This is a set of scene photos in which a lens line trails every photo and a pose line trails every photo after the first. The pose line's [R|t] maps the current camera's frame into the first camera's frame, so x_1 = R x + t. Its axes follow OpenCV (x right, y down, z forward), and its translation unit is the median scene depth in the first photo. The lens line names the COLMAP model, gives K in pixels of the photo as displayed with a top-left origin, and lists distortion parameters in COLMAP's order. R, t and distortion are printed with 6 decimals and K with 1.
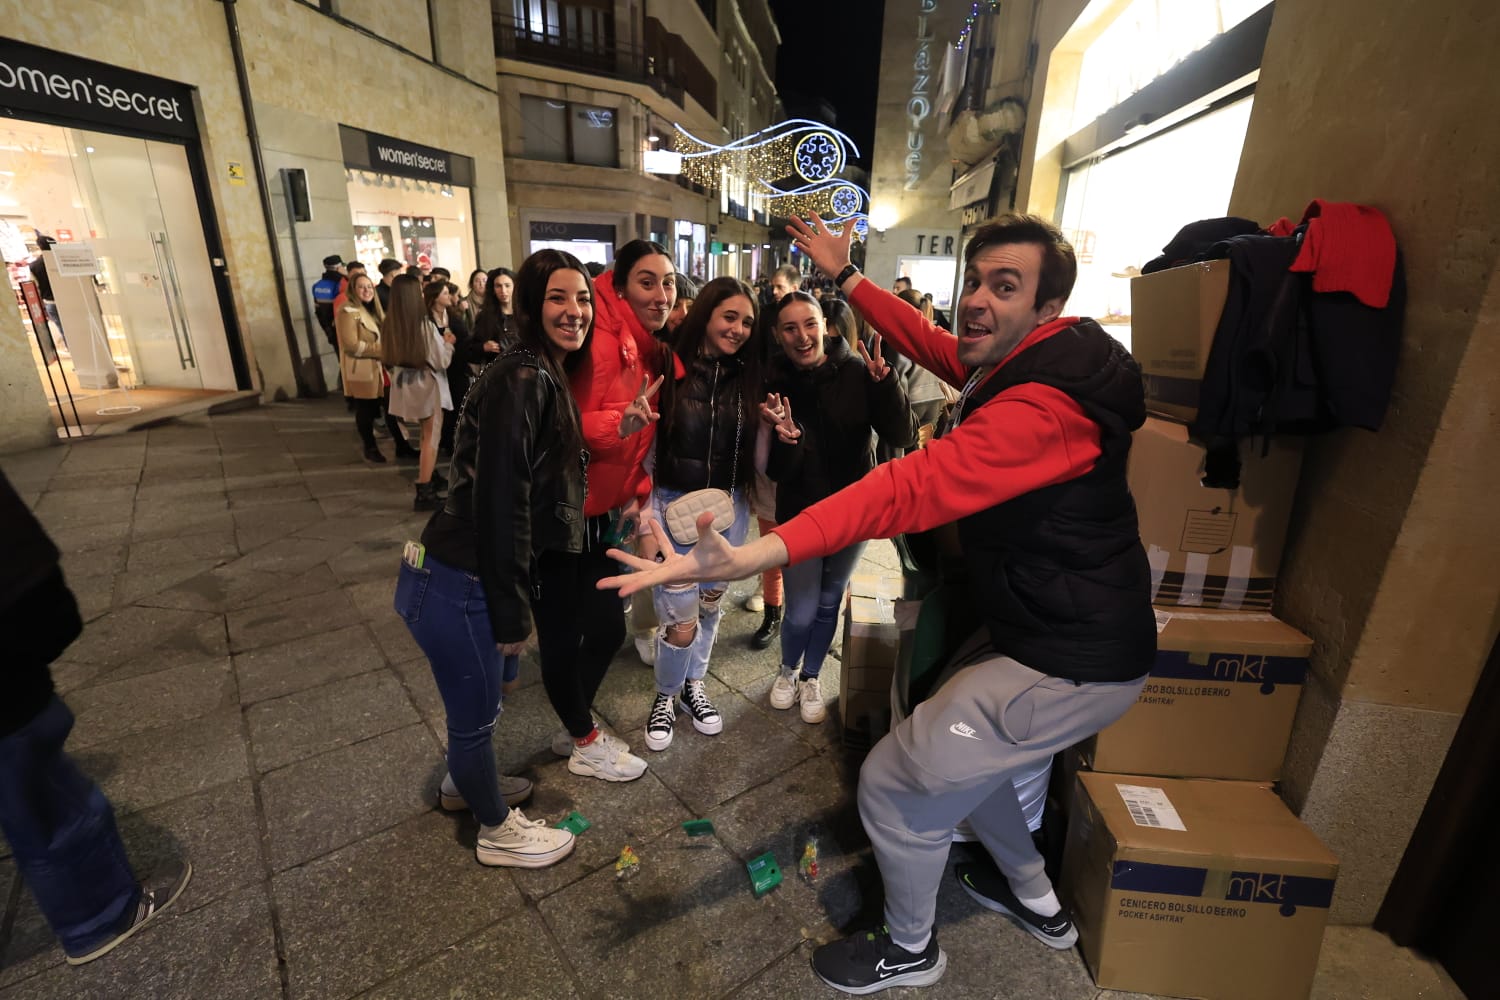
lens RADIAL K [[699.7, 0, 755.1], [0, 699.7, 498.0], [0, 0, 1]] dist [0.000991, 0.000235]
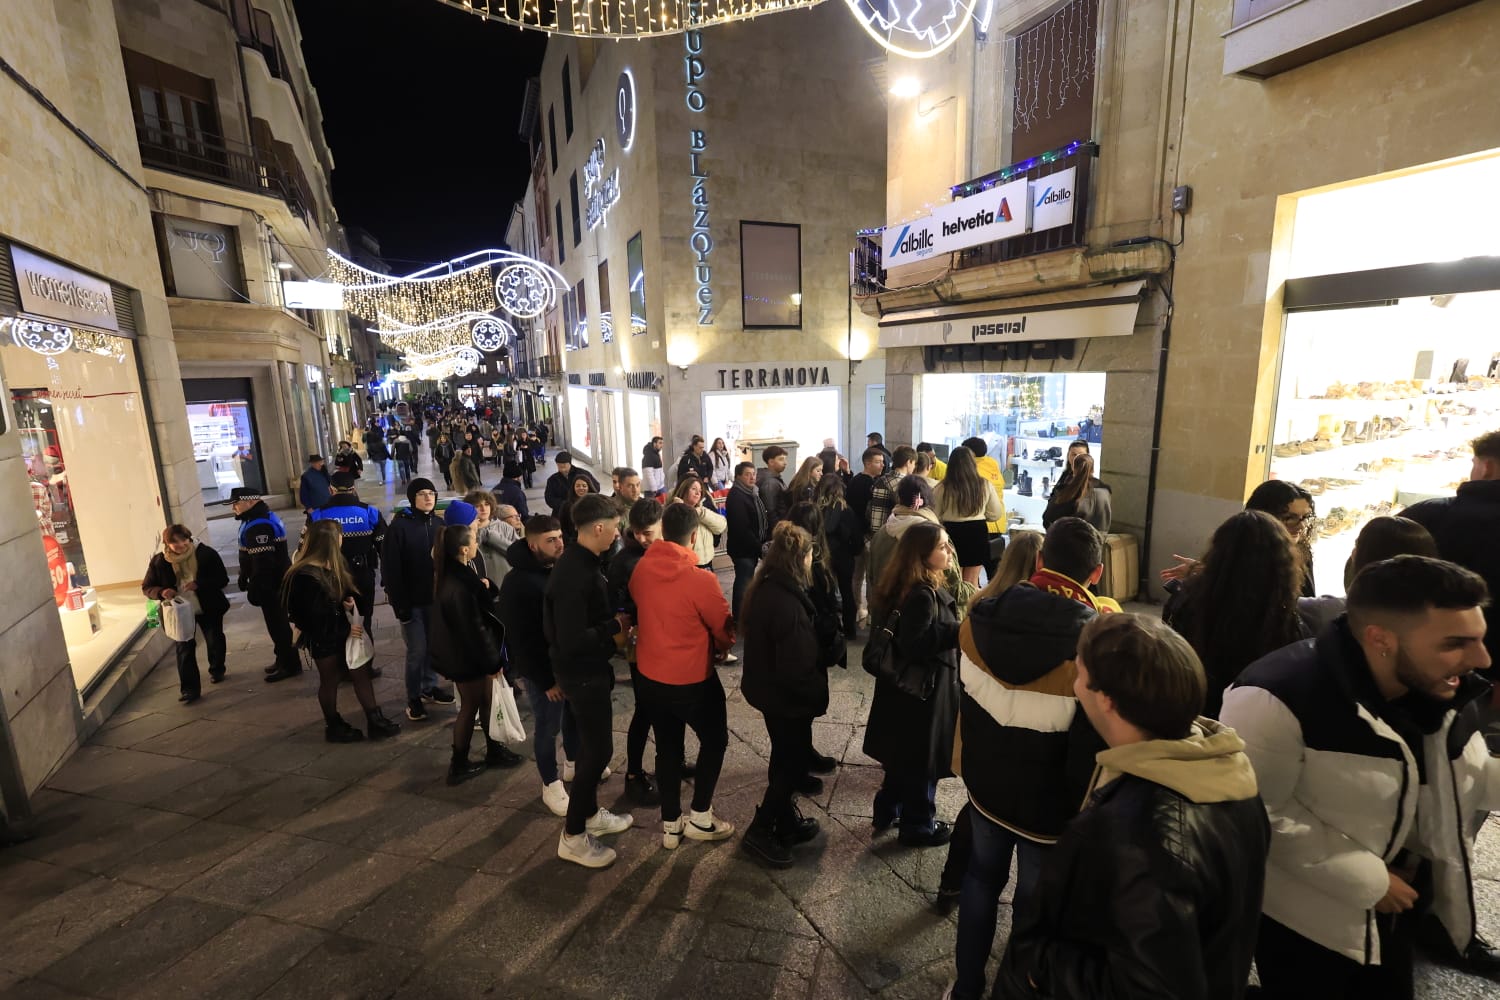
lens RADIAL K [[699.7, 0, 746.1], [0, 699.7, 502.5], [0, 0, 1]] dist [0.000991, 0.000235]
pose [[0.821325, -0.160556, 0.547401, -1.095554], [0.244349, 0.966106, -0.083258, -0.458752], [-0.515480, 0.202139, 0.832719, 0.924873]]
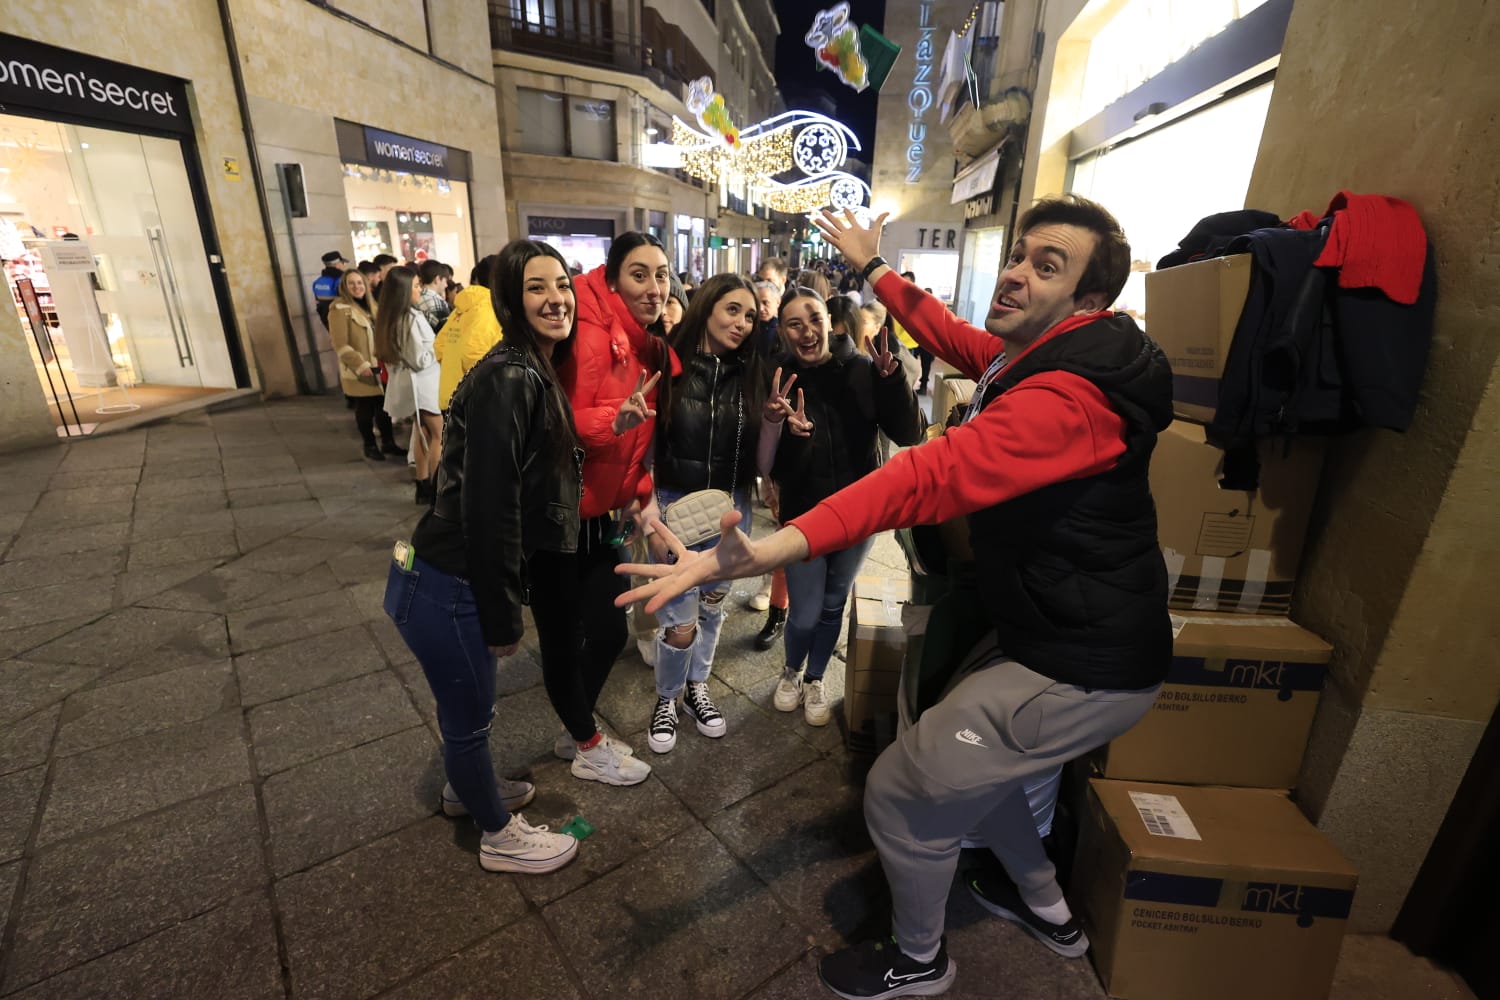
lens RADIAL K [[699.7, 0, 751.0], [0, 699.7, 506.3], [0, 0, 1]] dist [0.000991, 0.000235]
pose [[0.999984, -0.001742, -0.005341, -0.003695], [0.001837, 0.999840, 0.017782, -0.004340], [0.005309, -0.017791, 0.999828, 0.009448]]
